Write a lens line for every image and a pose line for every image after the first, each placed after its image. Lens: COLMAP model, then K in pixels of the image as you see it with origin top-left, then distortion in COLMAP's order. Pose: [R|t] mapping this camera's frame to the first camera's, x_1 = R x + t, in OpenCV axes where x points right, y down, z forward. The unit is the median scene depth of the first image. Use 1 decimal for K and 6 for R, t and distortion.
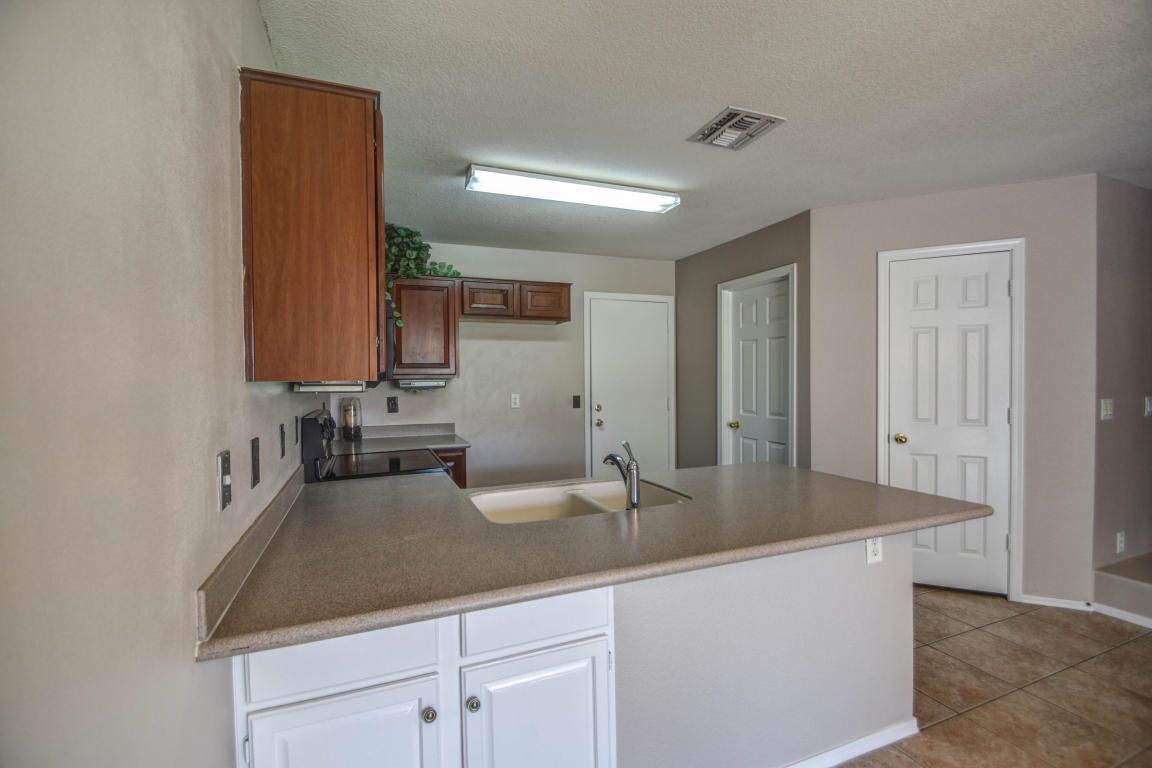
lens RADIAL K [[519.2, 0, 572.3], [0, 519.2, 385.5], [0, 0, 1]] dist [0.001012, -0.010166]
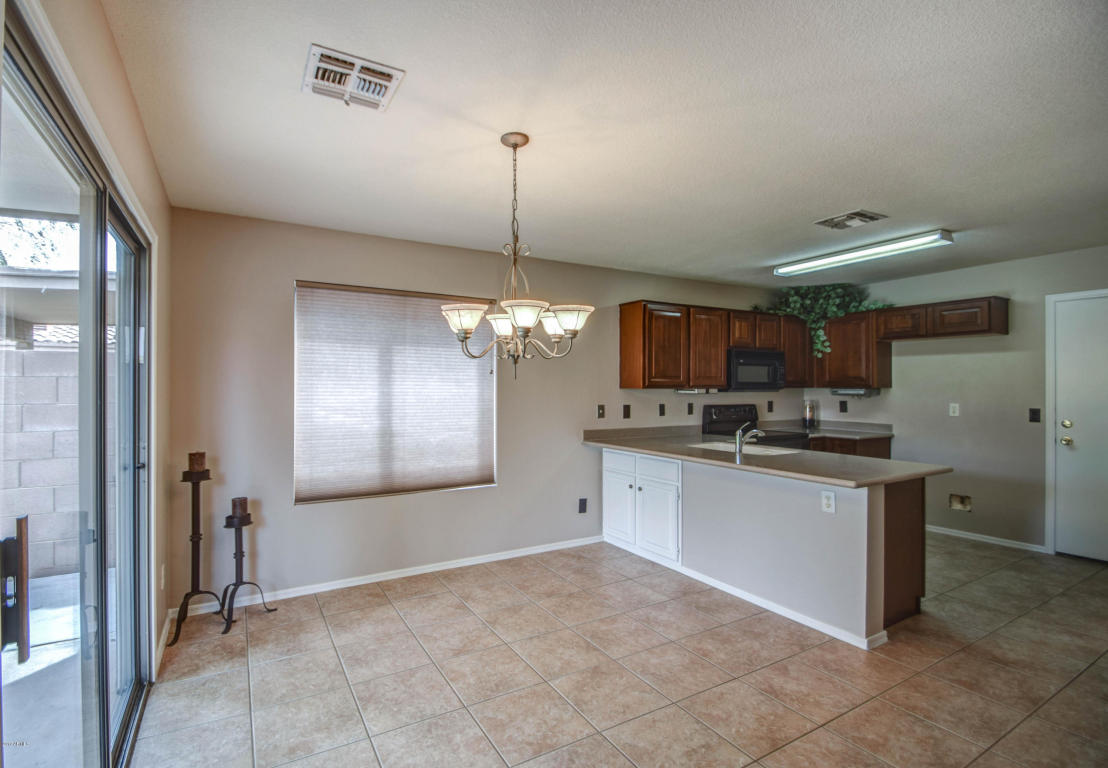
lens RADIAL K [[513.2, 0, 508.7], [0, 513.2, 385.3], [0, 0, 1]] dist [-0.005116, -0.007322]
pose [[0.112644, 0.007683, -0.993606, 0.884642], [-0.023997, 0.999699, 0.005009, -0.005463], [0.993346, 0.023279, 0.112795, -0.046219]]
